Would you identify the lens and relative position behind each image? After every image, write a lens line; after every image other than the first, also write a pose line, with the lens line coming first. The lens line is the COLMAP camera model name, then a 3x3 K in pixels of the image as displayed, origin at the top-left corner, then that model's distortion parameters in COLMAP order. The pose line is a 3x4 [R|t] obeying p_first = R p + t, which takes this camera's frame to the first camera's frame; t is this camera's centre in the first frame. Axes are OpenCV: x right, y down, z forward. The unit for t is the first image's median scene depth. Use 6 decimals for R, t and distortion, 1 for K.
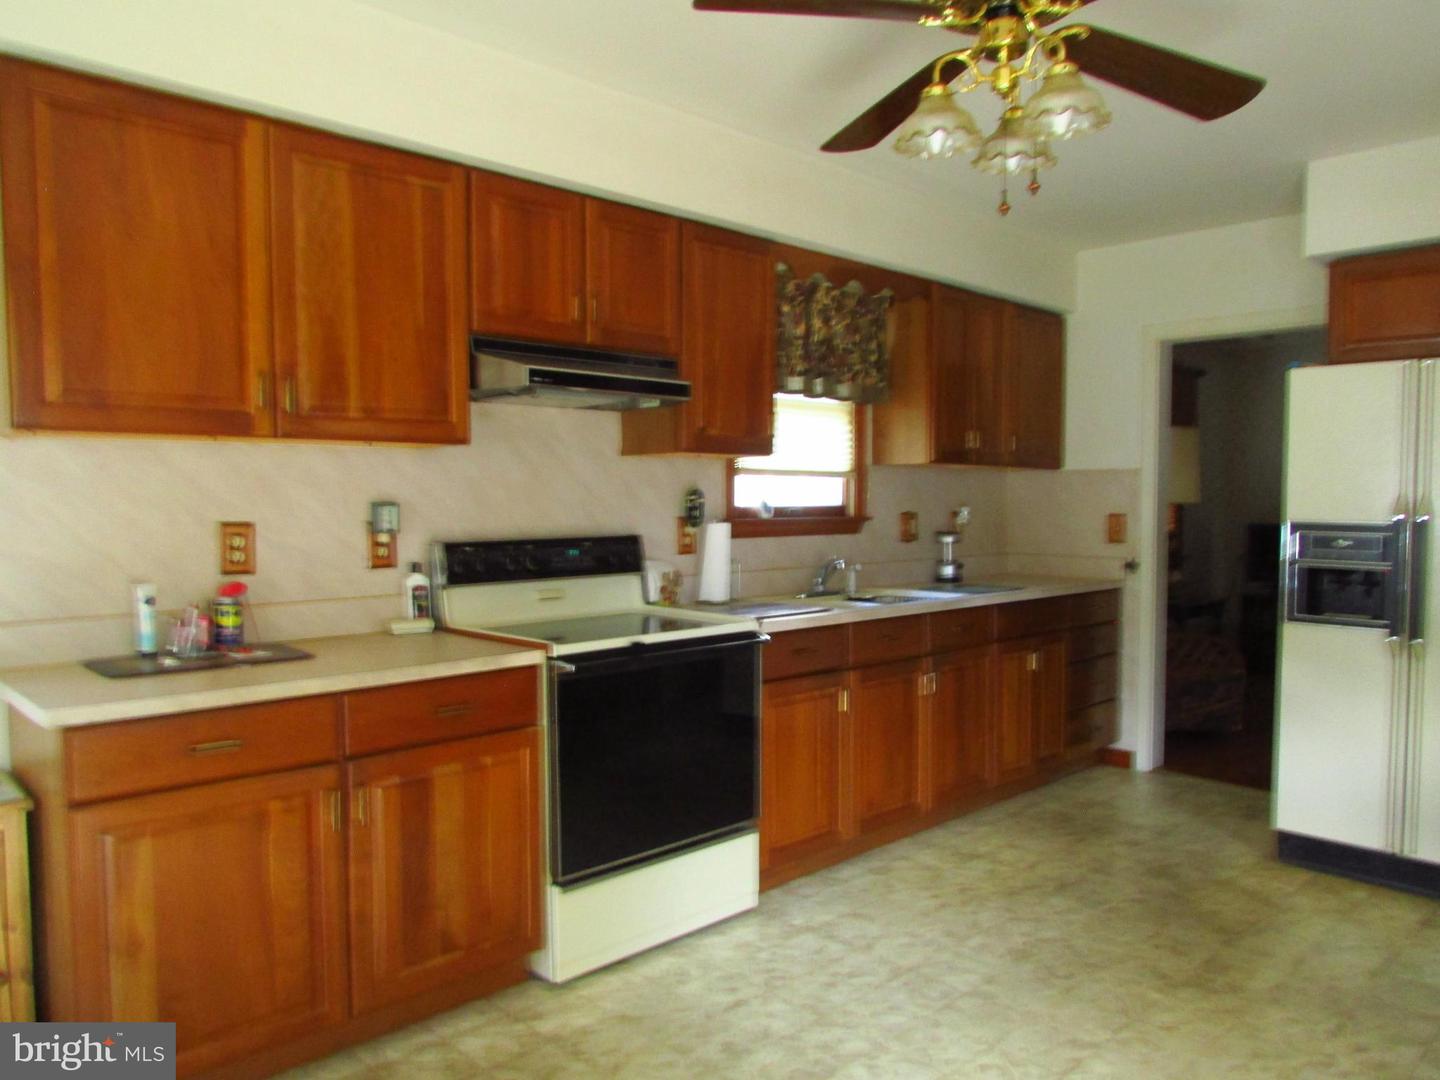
lens RADIAL K [[1028.4, 0, 725.9], [0, 1028.4, 545.5], [0, 0, 1]] dist [-0.018429, -0.011261]
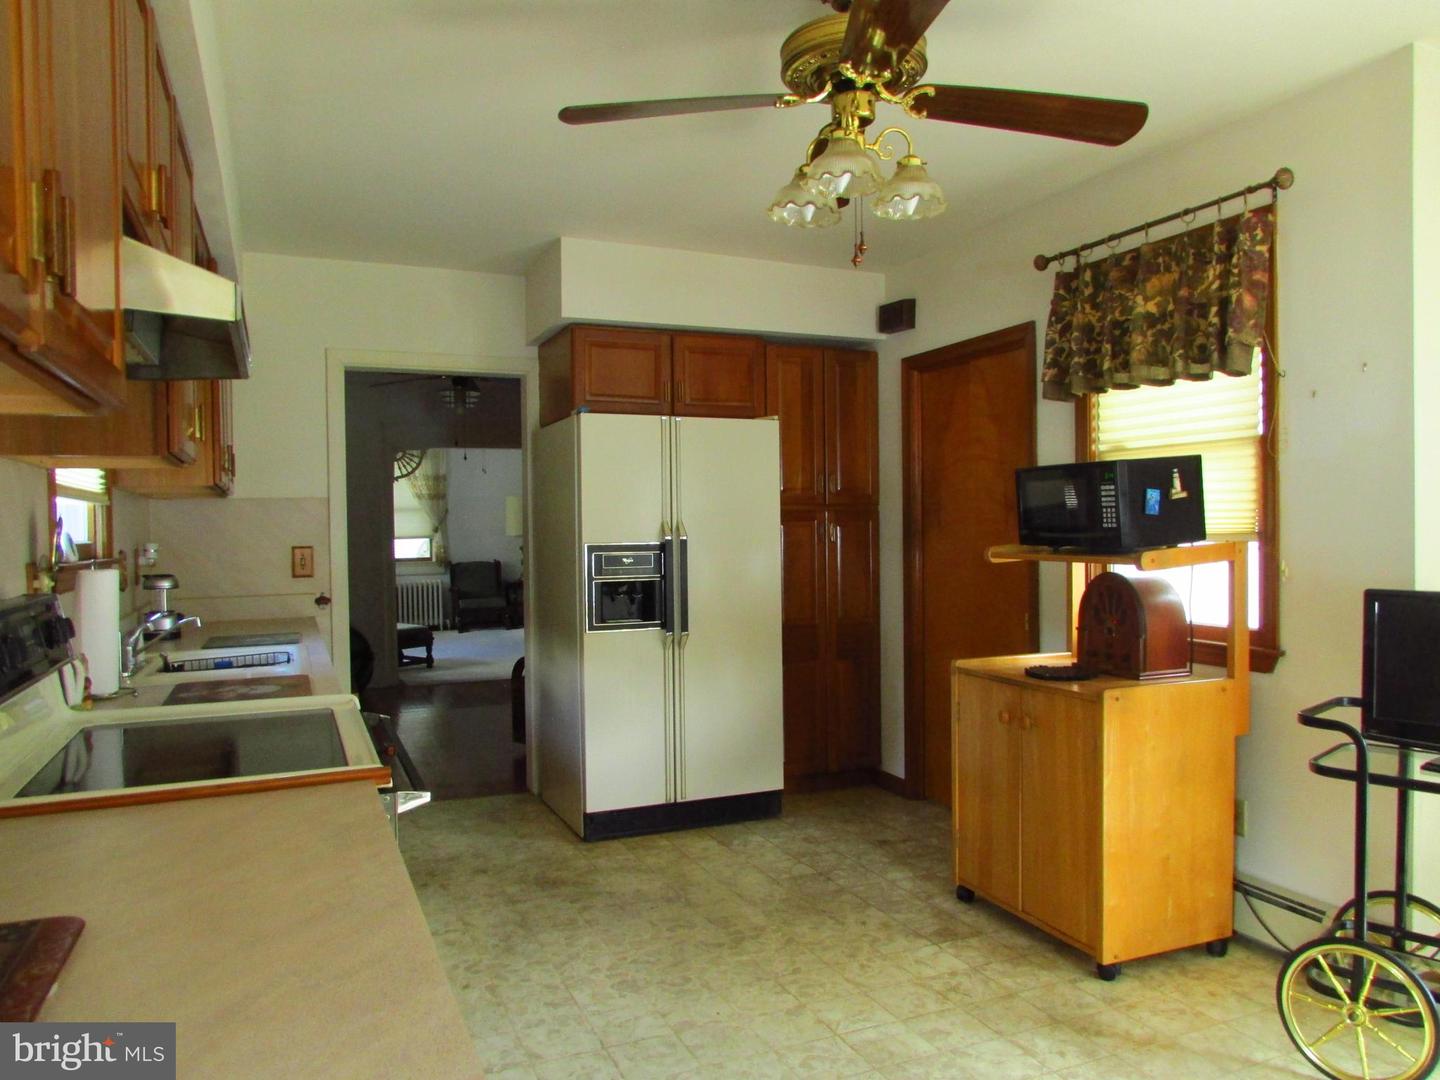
lens RADIAL K [[1028.4, 0, 724.3], [0, 1028.4, 542.3], [0, 0, 1]] dist [-0.018429, -0.011261]
pose [[0.358411, -0.024633, 0.933239, -0.522674], [0.058686, 0.998269, 0.003811, -0.023388], [-0.931718, 0.053402, 0.359236, 0.472537]]
